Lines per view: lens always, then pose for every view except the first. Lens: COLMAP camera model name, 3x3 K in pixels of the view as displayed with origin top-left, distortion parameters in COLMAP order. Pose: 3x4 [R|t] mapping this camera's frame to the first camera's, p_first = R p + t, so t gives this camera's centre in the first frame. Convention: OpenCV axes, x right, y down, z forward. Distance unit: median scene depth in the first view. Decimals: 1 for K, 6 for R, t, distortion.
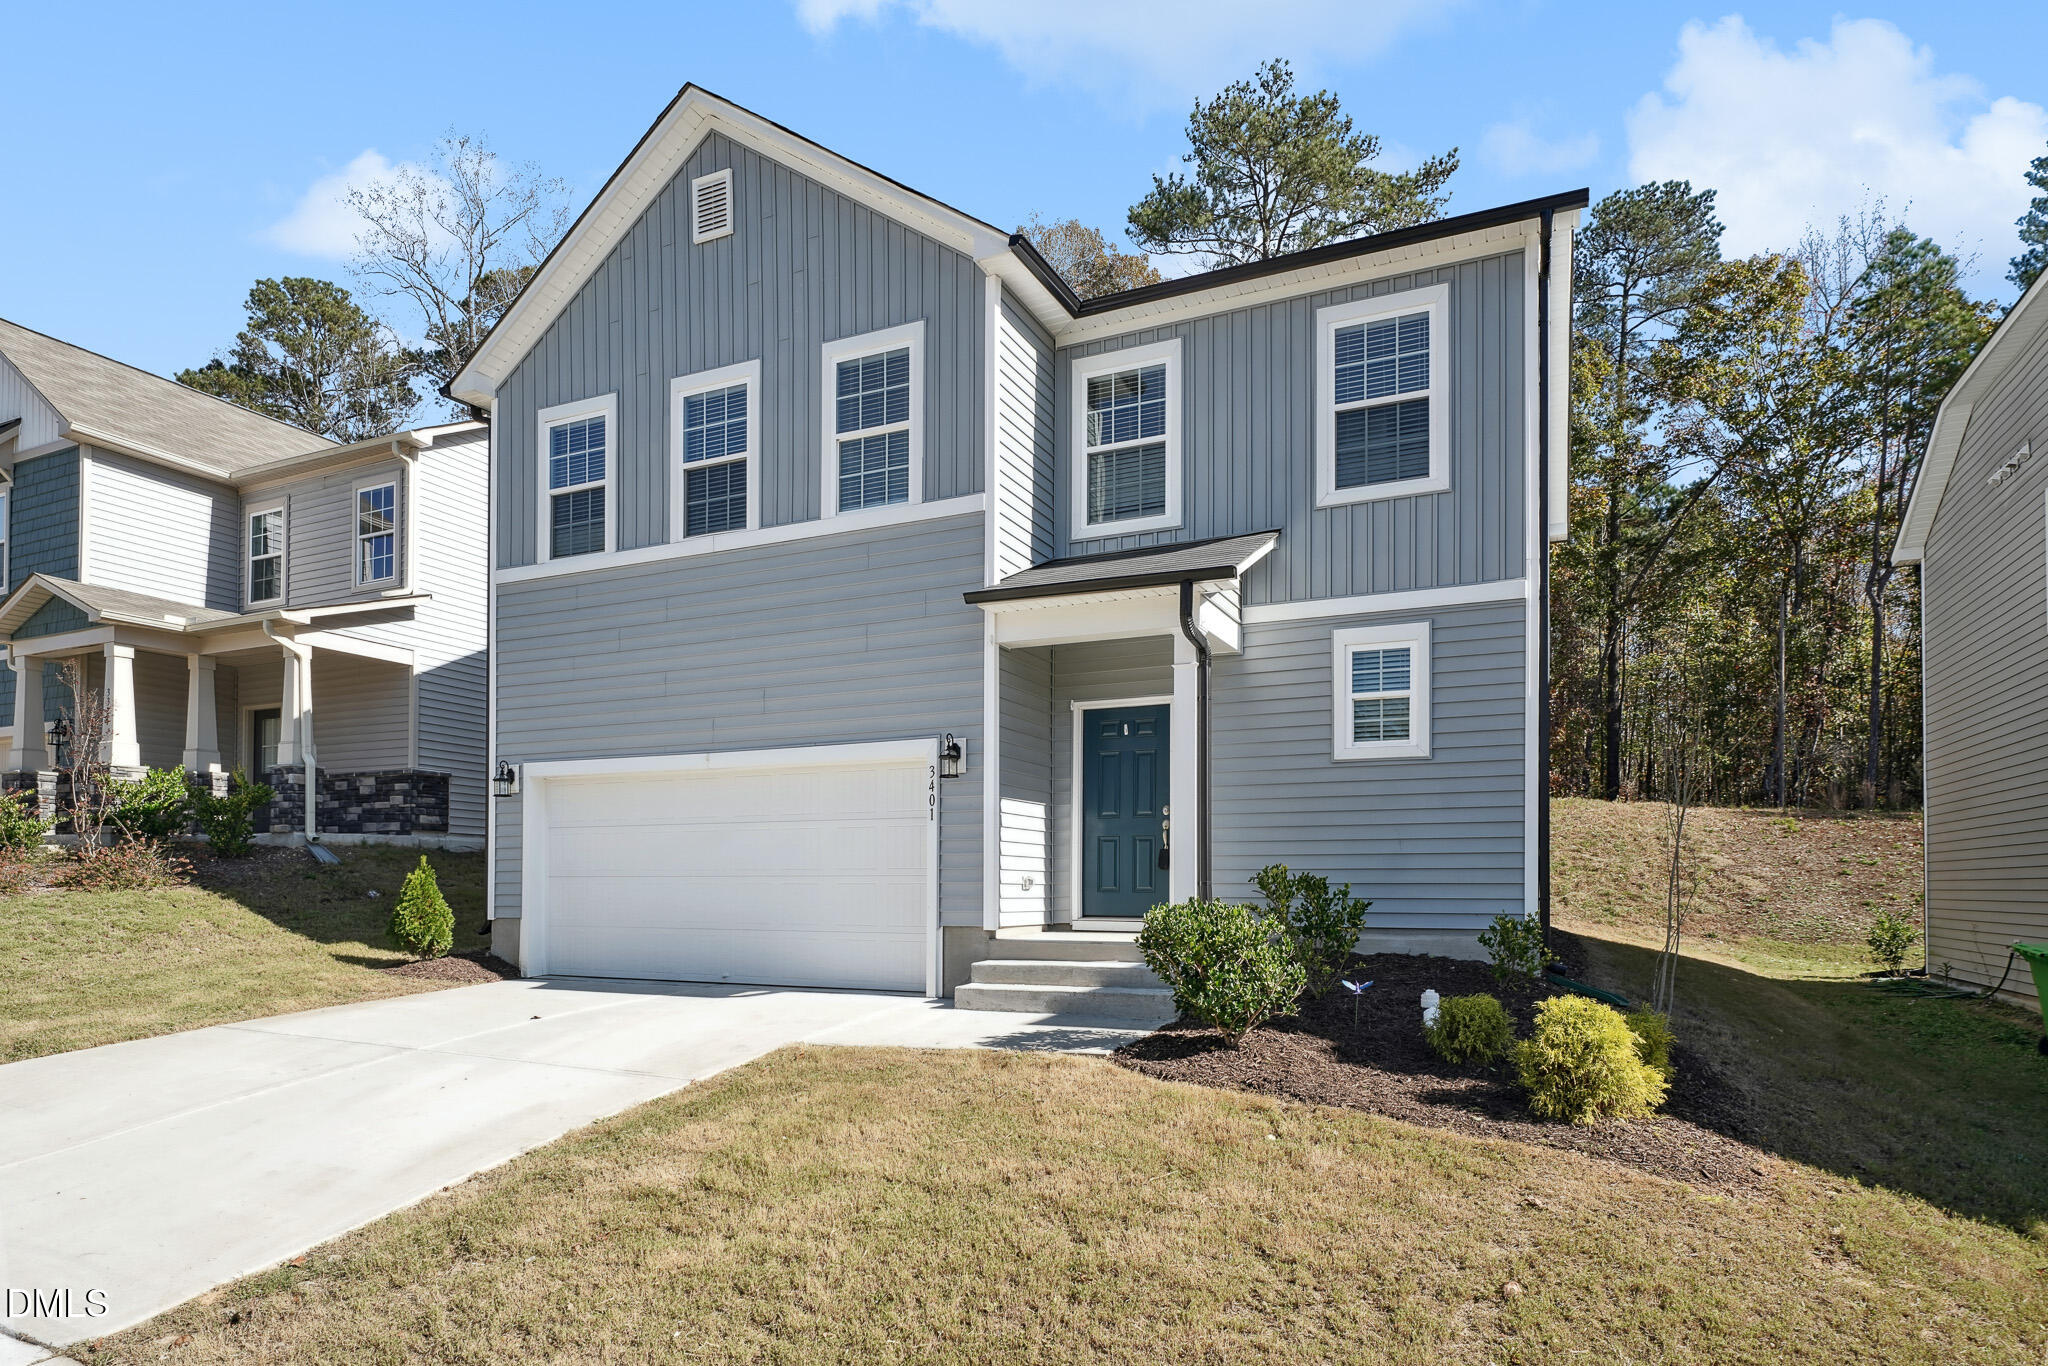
lens RADIAL K [[1149.5, 0, 1024.0], [0, 1149.5, 683.0], [0, 0, 1]] dist [0.001090, 0.000232]
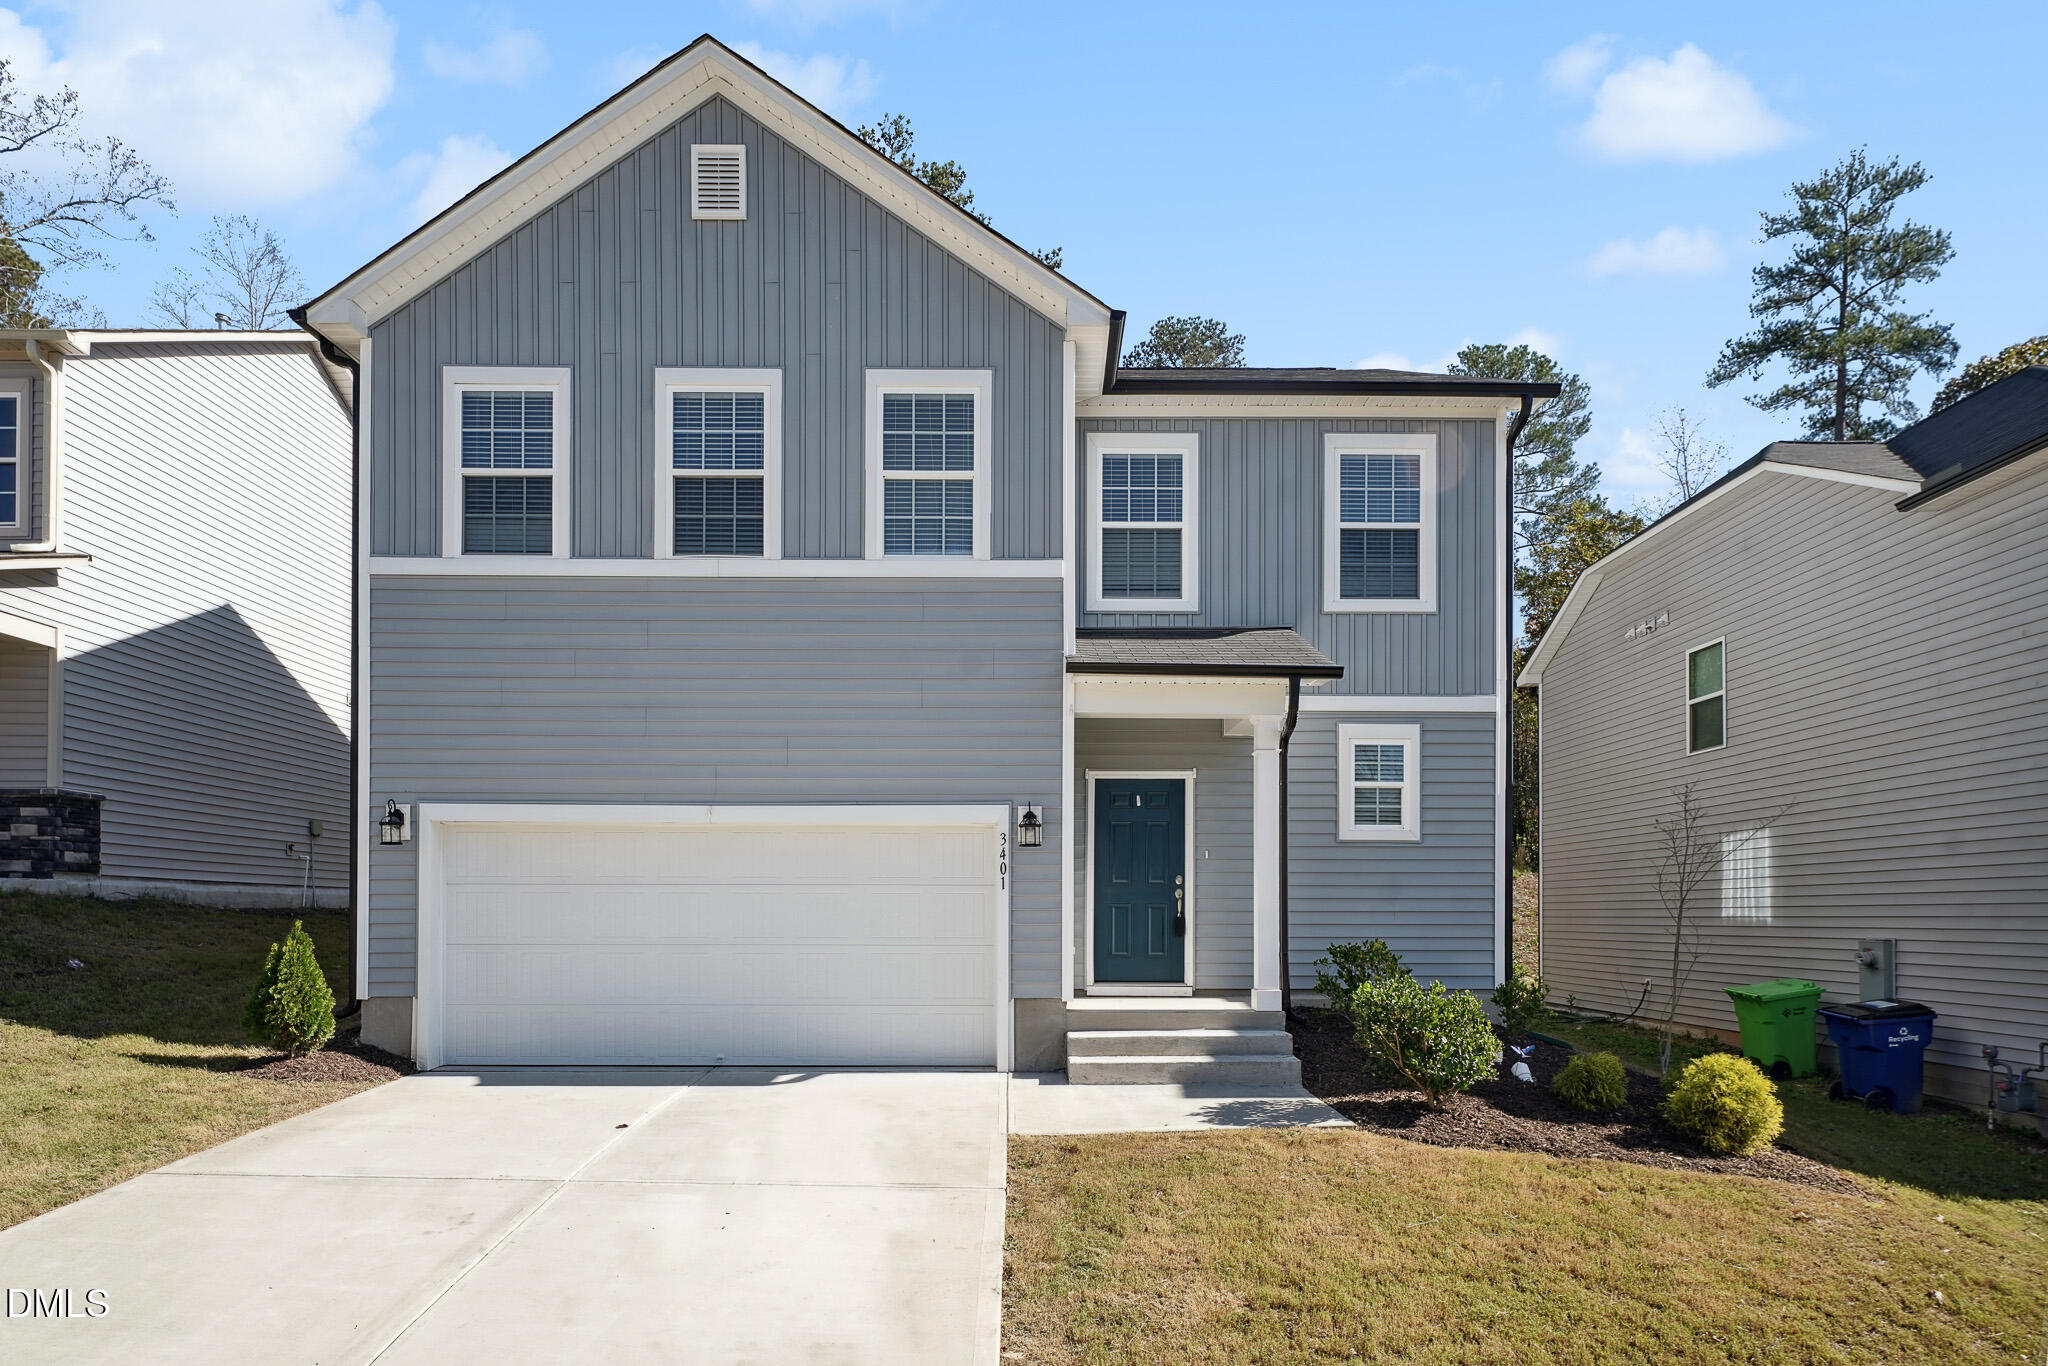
lens RADIAL K [[1141.6, 0, 1020.2], [0, 1141.6, 721.1], [0, 0, 1]] dist [0.002287, -0.000343]
pose [[0.902866, 0.072628, 0.423742, -0.443695], [-0.075648, 0.997087, -0.009715, -0.013016], [-0.423214, -0.023284, 0.905731, 0.110614]]
